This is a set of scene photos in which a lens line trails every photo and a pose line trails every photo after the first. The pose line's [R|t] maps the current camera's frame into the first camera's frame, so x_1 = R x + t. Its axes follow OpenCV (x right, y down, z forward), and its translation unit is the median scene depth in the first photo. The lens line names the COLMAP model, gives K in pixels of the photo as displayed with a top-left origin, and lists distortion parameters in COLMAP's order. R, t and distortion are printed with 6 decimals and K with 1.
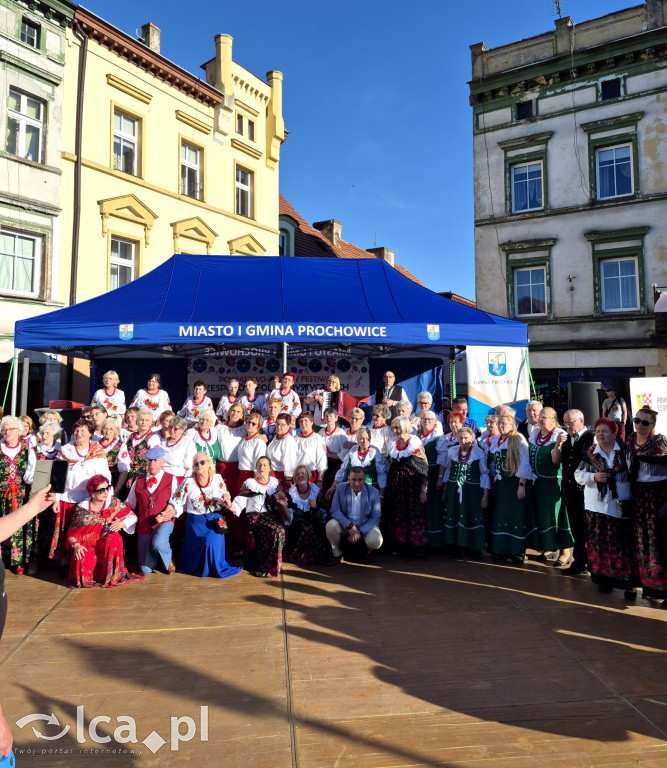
lens RADIAL K [[622.1, 0, 332.4], [0, 622.1, 335.0], [0, 0, 1]] dist [0.109223, -0.147768]
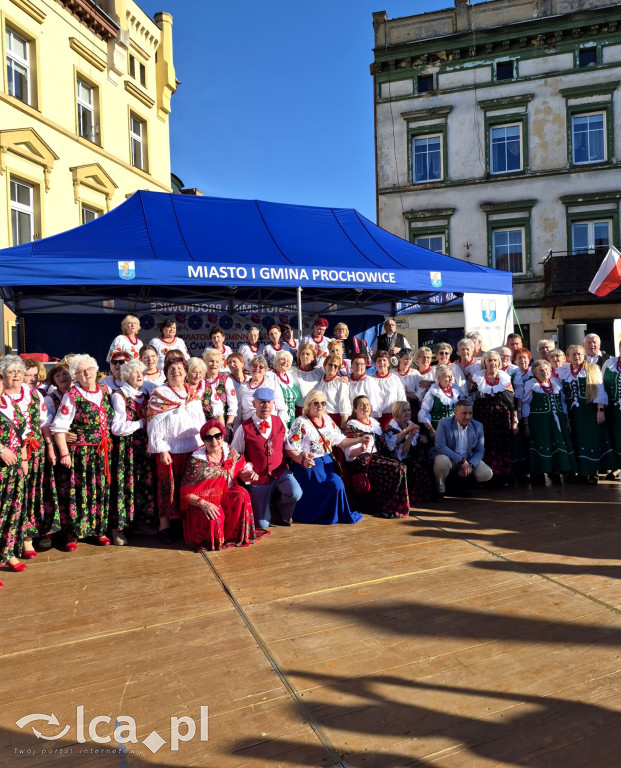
lens RADIAL K [[579.7, 0, 319.2], [0, 579.7, 361.6], [0, 0, 1]] dist [0.103132, -0.128103]
pose [[0.956776, -0.025852, 0.289673, -0.178952], [0.003446, 0.996979, 0.077594, 0.032978], [-0.290804, -0.073242, 0.953975, 0.087412]]
